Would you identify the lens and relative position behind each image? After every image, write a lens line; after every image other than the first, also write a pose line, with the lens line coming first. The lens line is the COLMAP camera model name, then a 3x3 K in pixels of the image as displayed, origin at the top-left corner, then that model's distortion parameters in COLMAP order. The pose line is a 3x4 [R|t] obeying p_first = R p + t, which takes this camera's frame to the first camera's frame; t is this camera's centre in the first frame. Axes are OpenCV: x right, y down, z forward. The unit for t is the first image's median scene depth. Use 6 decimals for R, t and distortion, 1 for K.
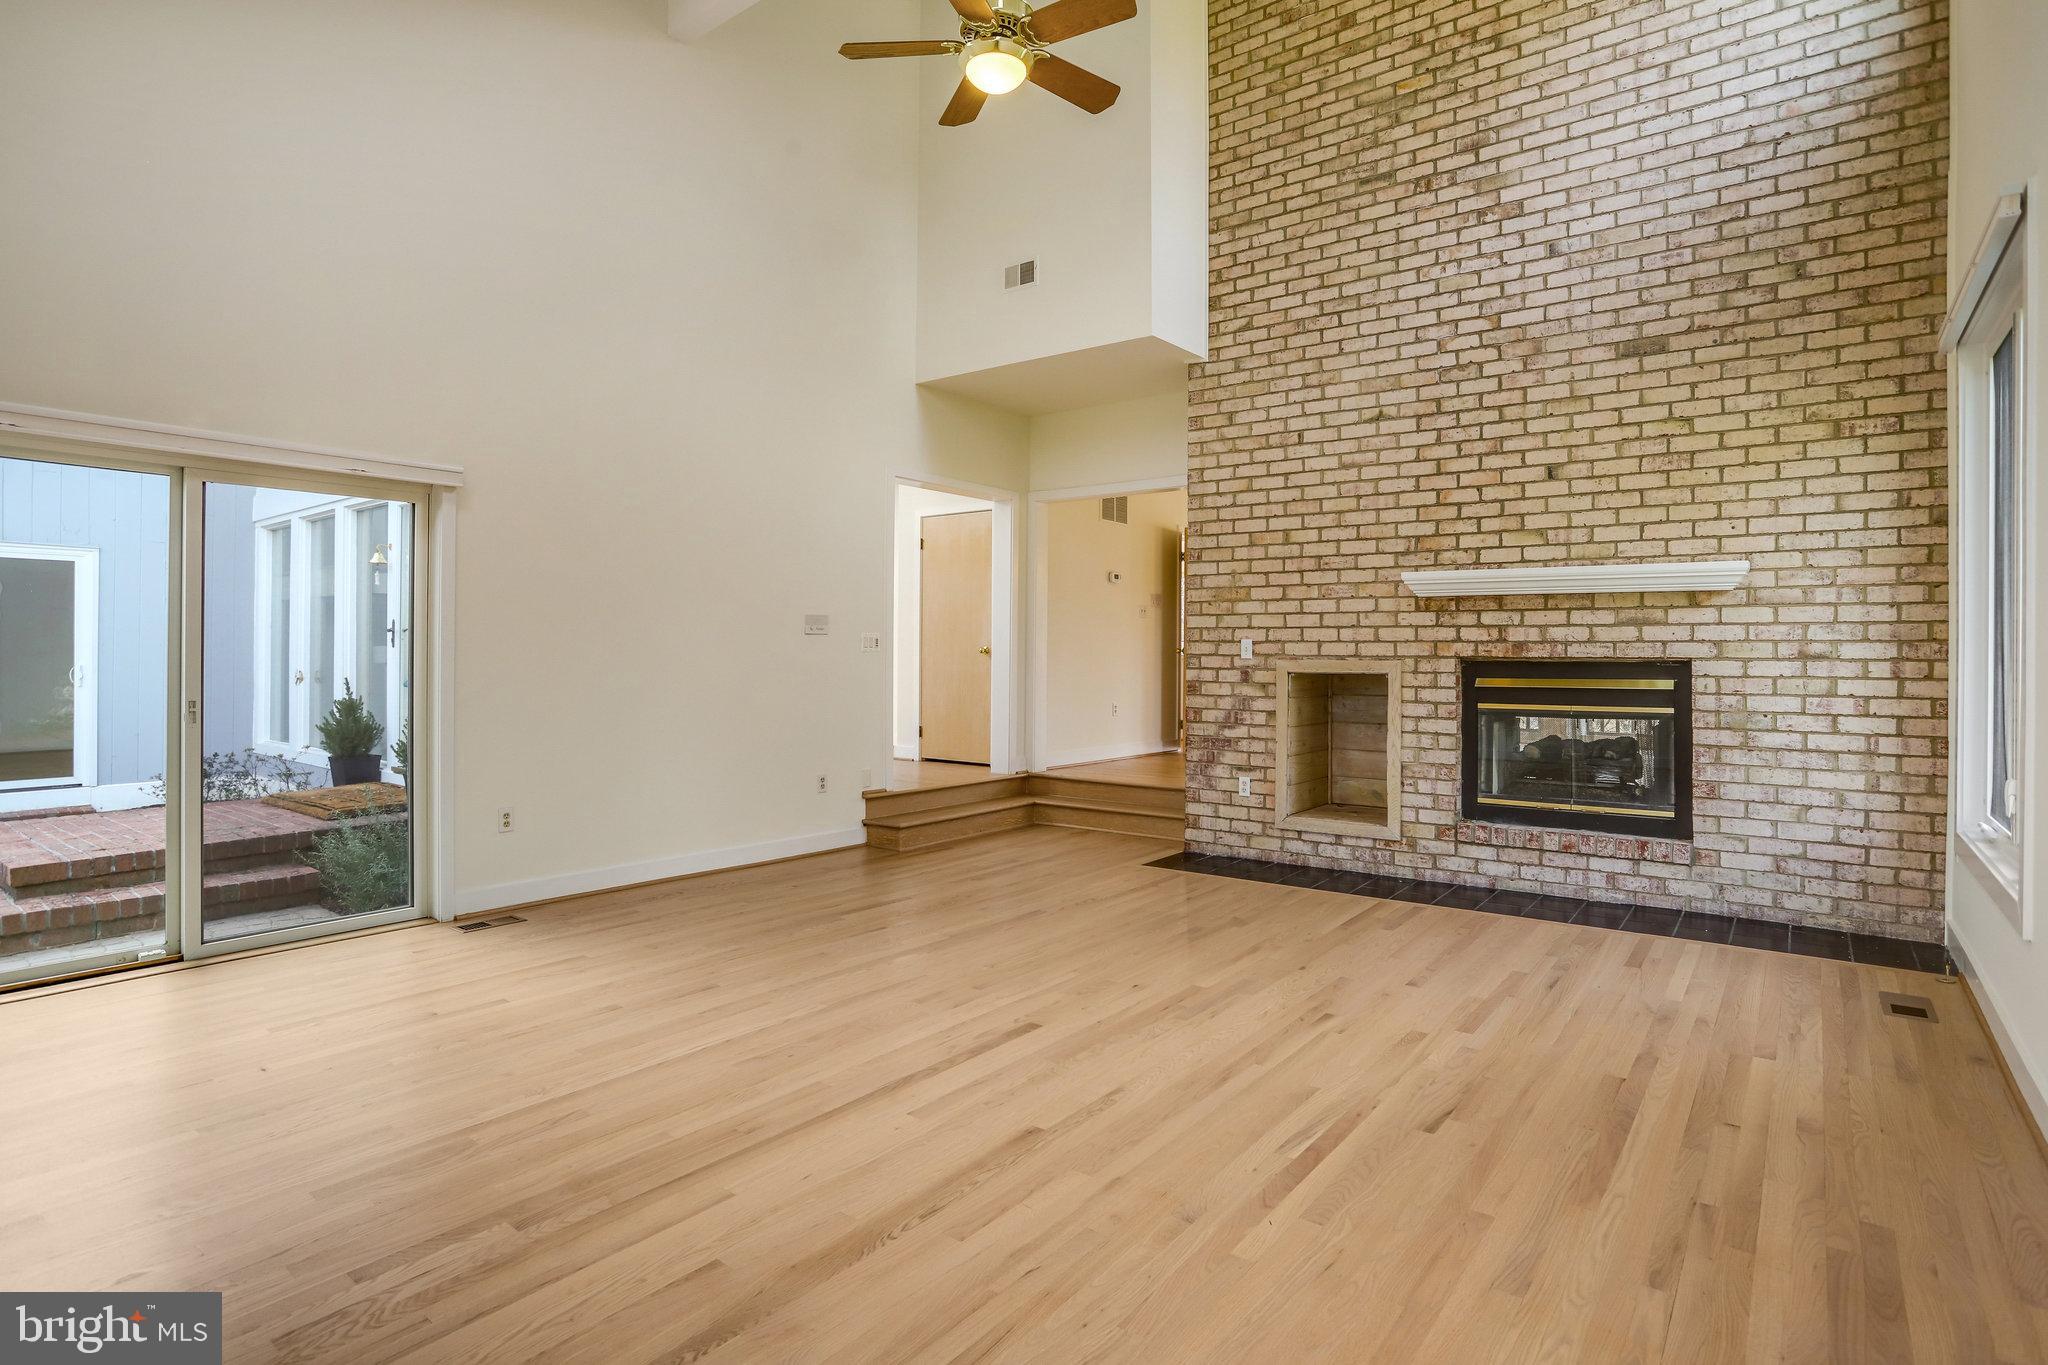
lens RADIAL K [[1036.6, 0, 1032.8], [0, 1036.6, 684.8], [0, 0, 1]] dist [-0.067583, 0.038053]
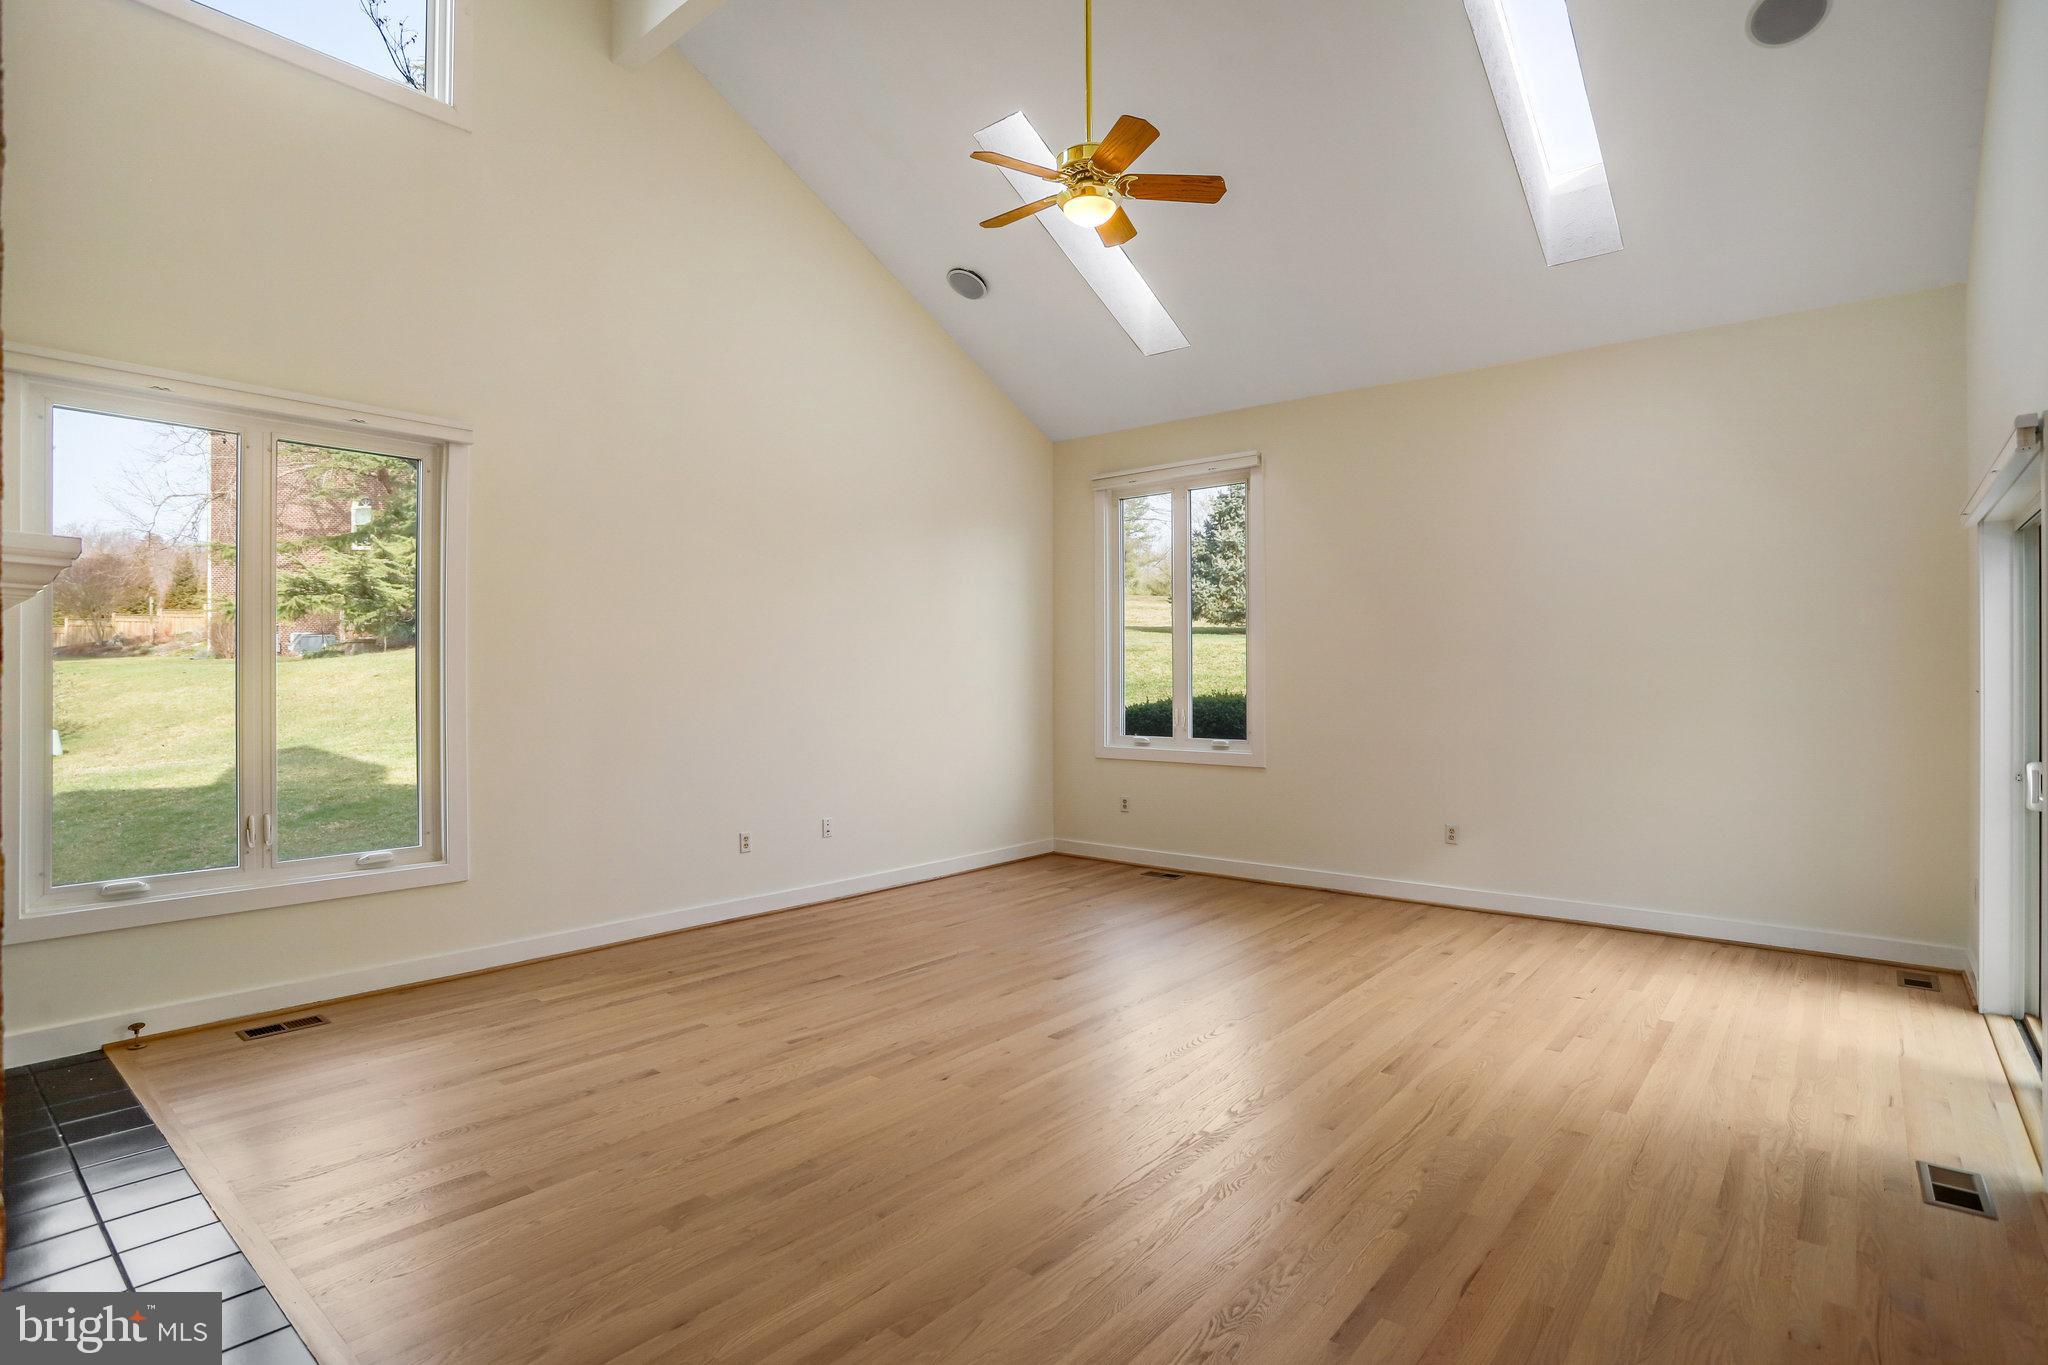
lens RADIAL K [[1036.6, 0, 1032.8], [0, 1036.6, 684.8], [0, 0, 1]] dist [-0.067583, 0.038053]
pose [[-0.999398, -0.001710, 0.034657, -0.015405], [-0.000463, 0.999353, 0.035958, -0.126594], [-0.034696, 0.035921, -0.998752, 2.444597]]
